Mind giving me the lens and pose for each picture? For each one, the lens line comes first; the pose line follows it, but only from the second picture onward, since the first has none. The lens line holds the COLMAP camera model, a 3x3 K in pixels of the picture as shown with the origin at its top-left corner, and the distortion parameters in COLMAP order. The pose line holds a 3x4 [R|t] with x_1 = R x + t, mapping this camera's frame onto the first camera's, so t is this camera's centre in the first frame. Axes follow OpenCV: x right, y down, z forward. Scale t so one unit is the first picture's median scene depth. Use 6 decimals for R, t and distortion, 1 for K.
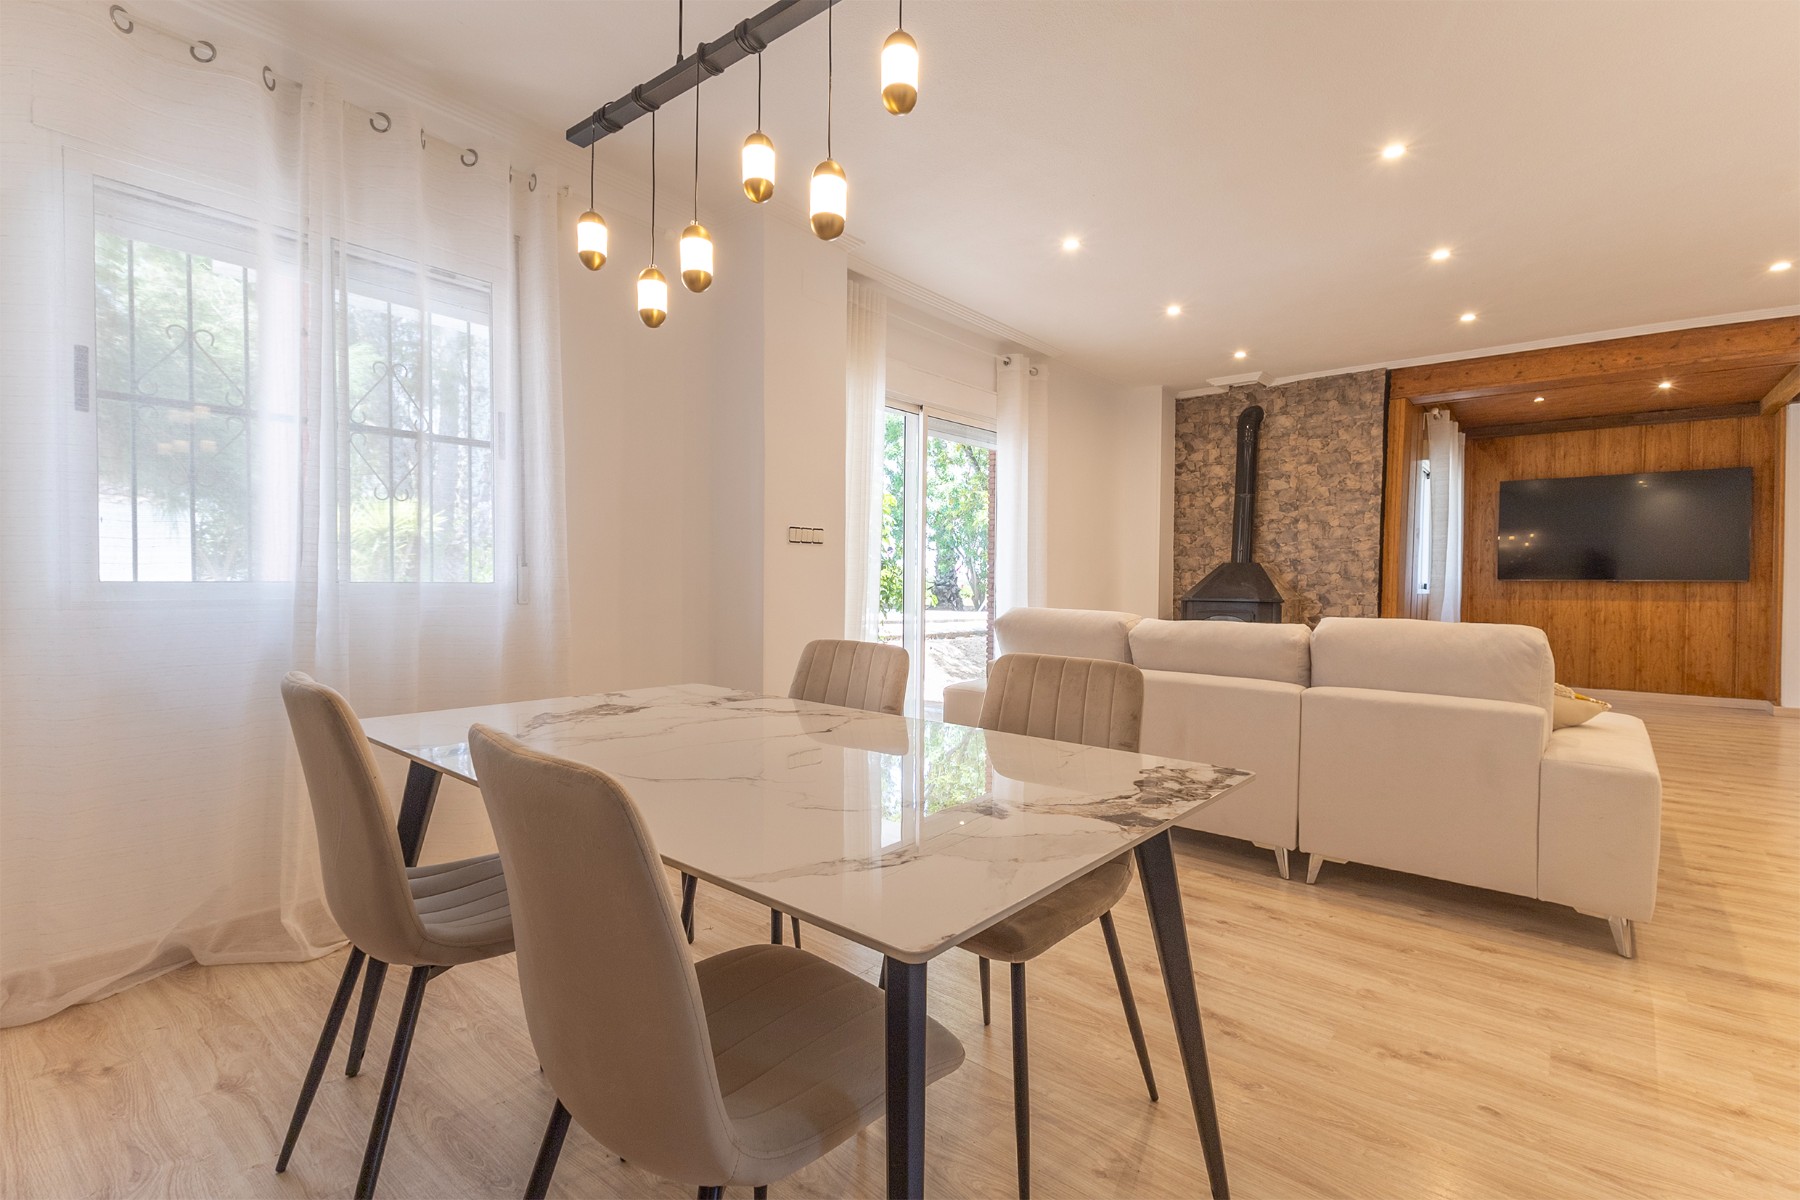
lens RADIAL K [[820.8, 0, 900.0], [0, 820.8, 600.0], [0, 0, 1]] dist [0.029201, -0.008361]
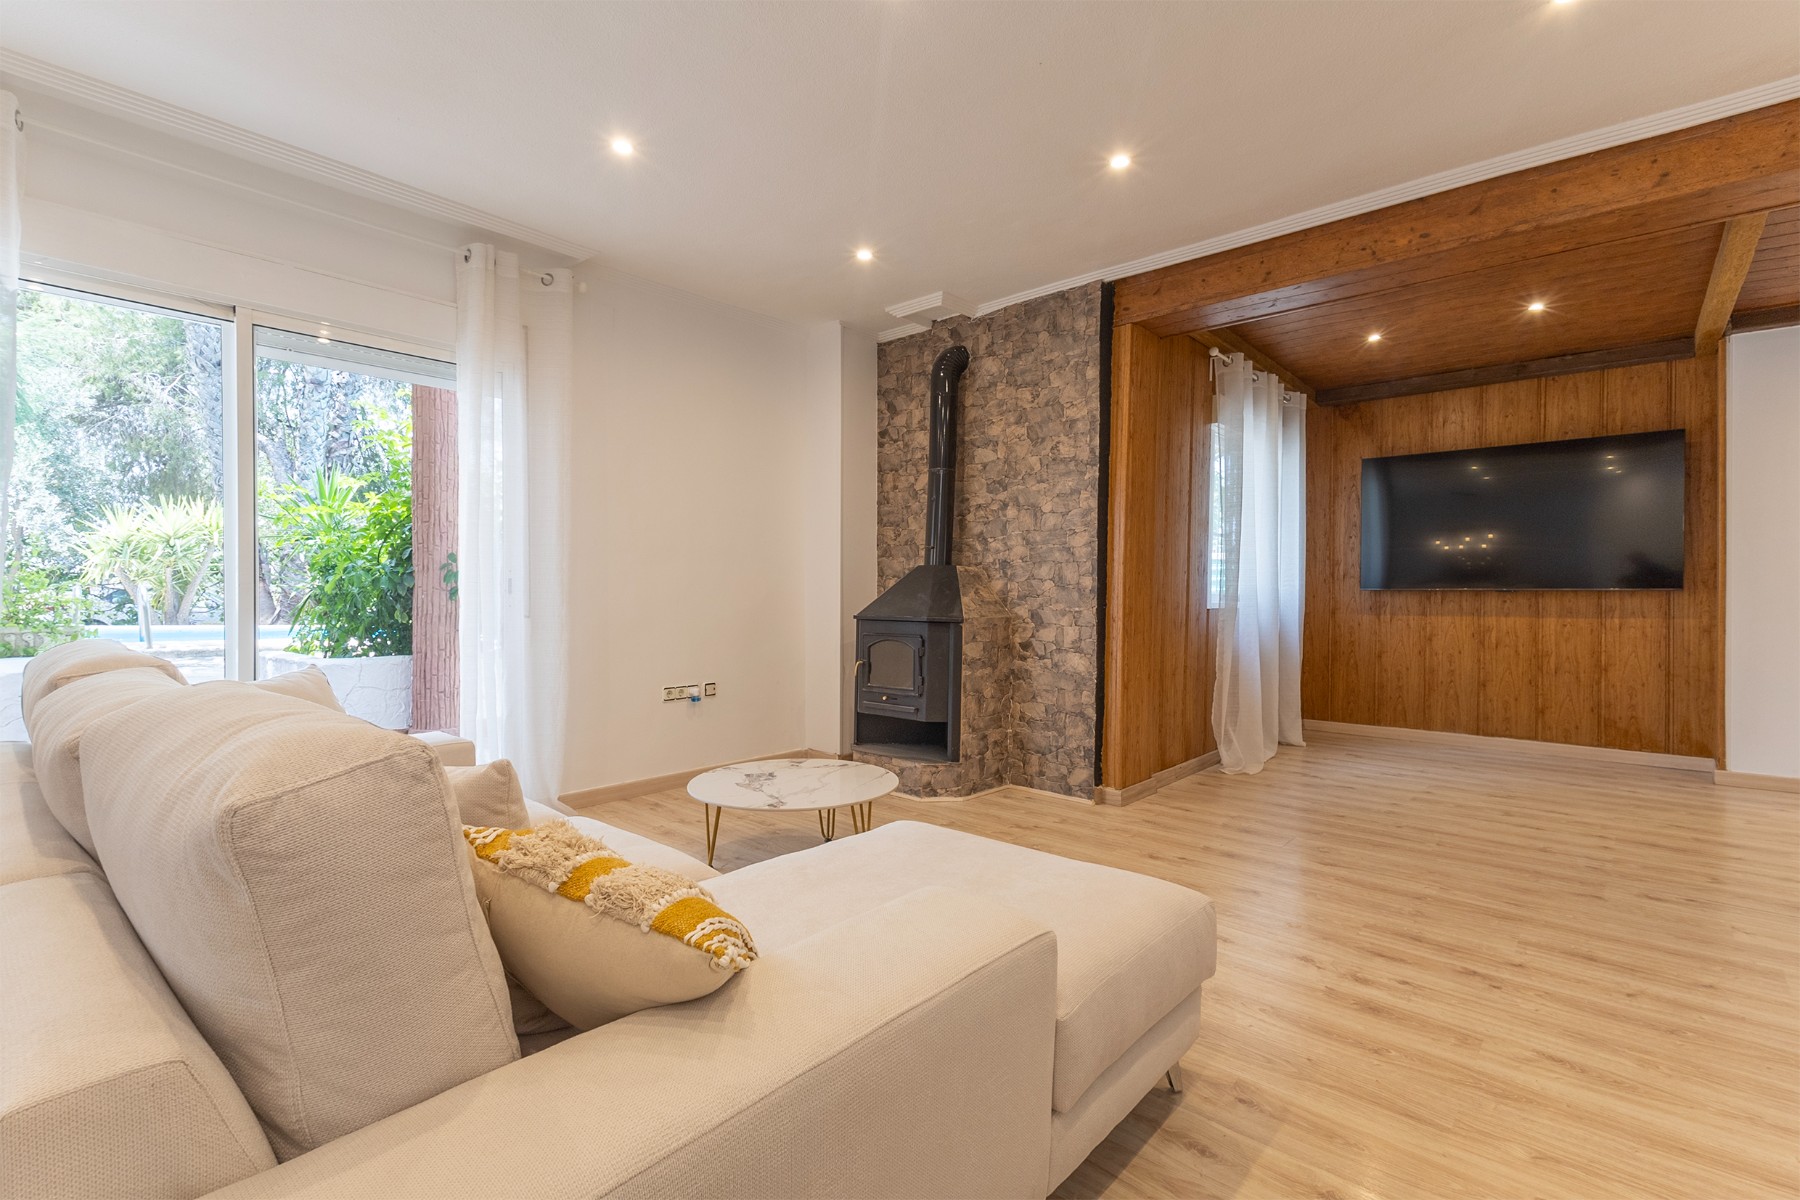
lens RADIAL K [[820.8, 0, 900.0], [0, 820.8, 600.0], [0, 0, 1]] dist [0.029201, -0.008361]
pose [[0.999401, -0.001910, -0.034547, 0.401839], [0.001496, 0.999927, -0.012013, -0.006913], [0.034568, 0.011954, 0.999331, 0.288676]]
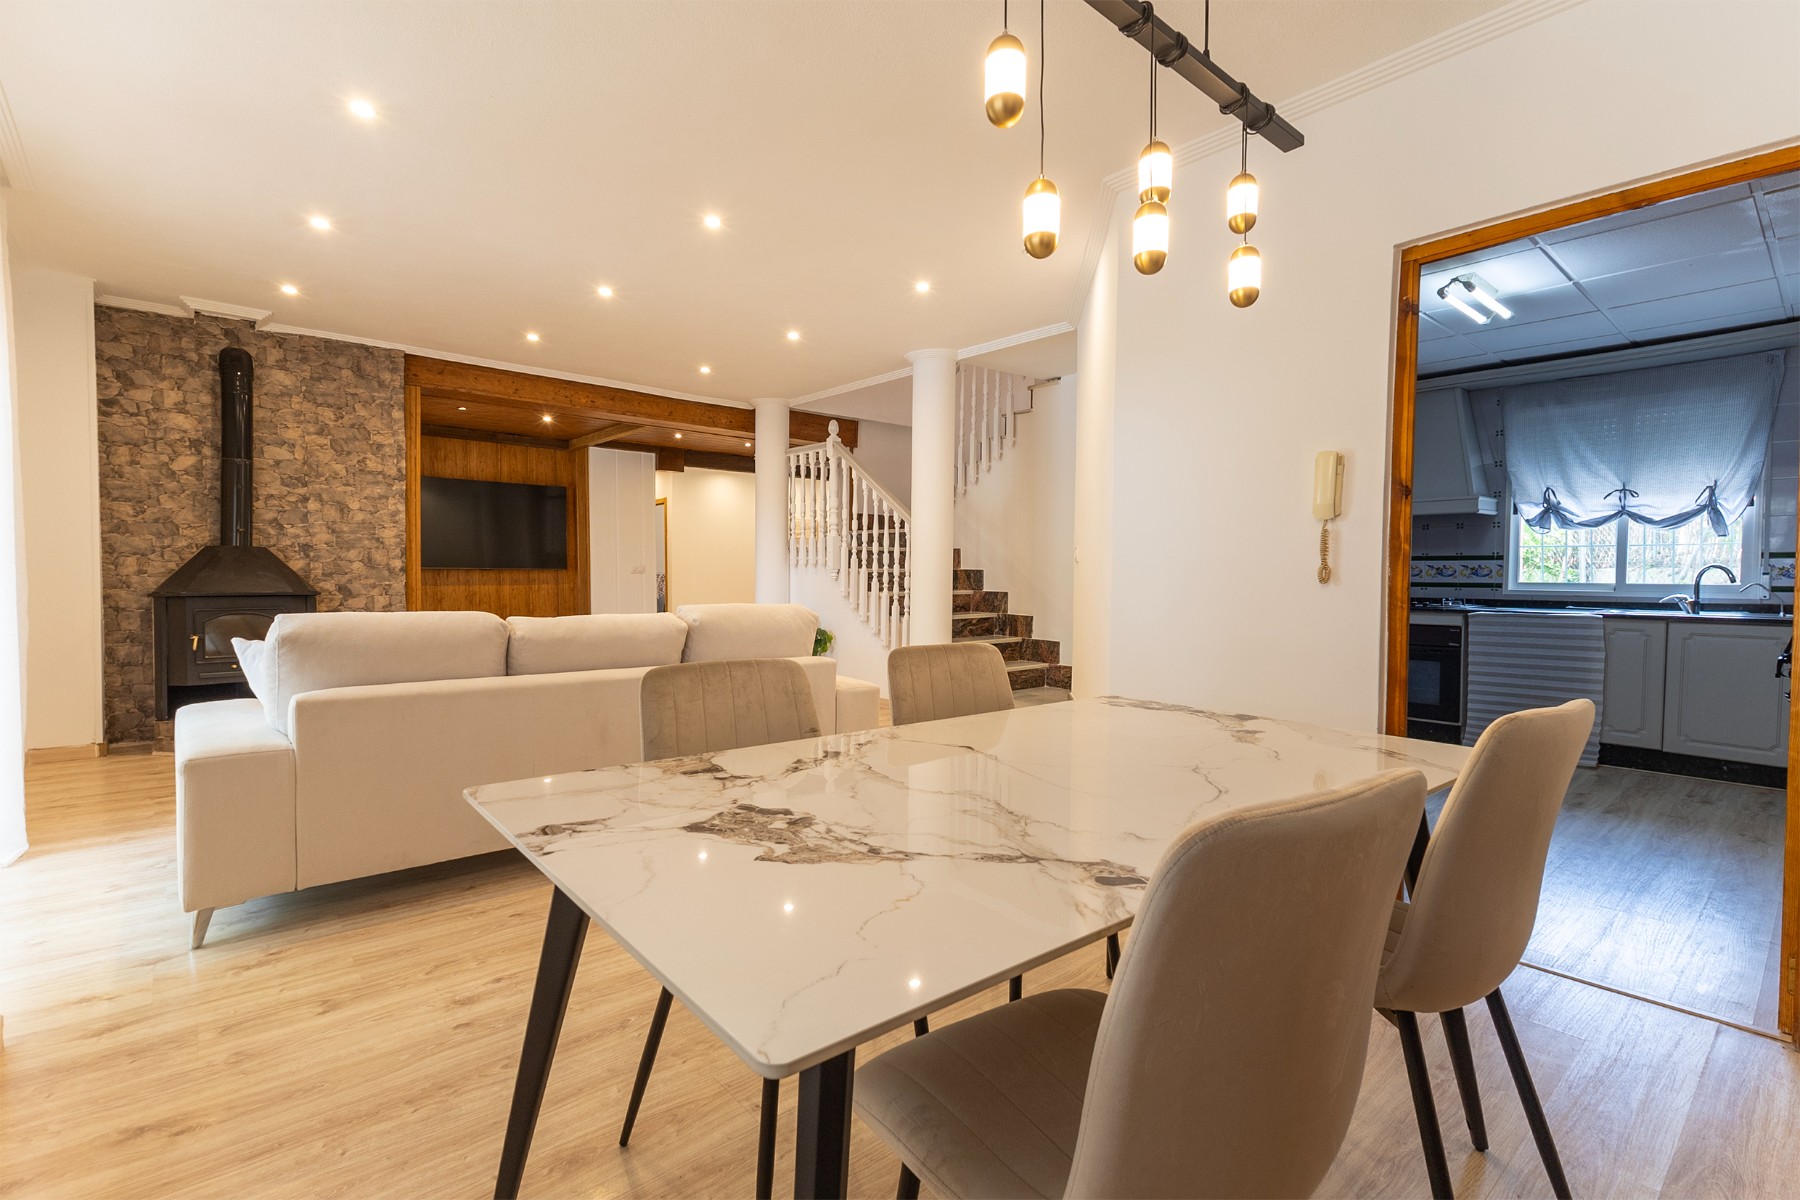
lens RADIAL K [[820.8, 0, 900.0], [0, 820.8, 600.0], [0, 0, 1]] dist [0.029201, -0.008361]
pose [[0.167166, -0.037639, 0.985210, -0.261624], [0.019459, 0.999202, 0.034872, -0.009310], [-0.985737, 0.013342, 0.167765, 0.242662]]
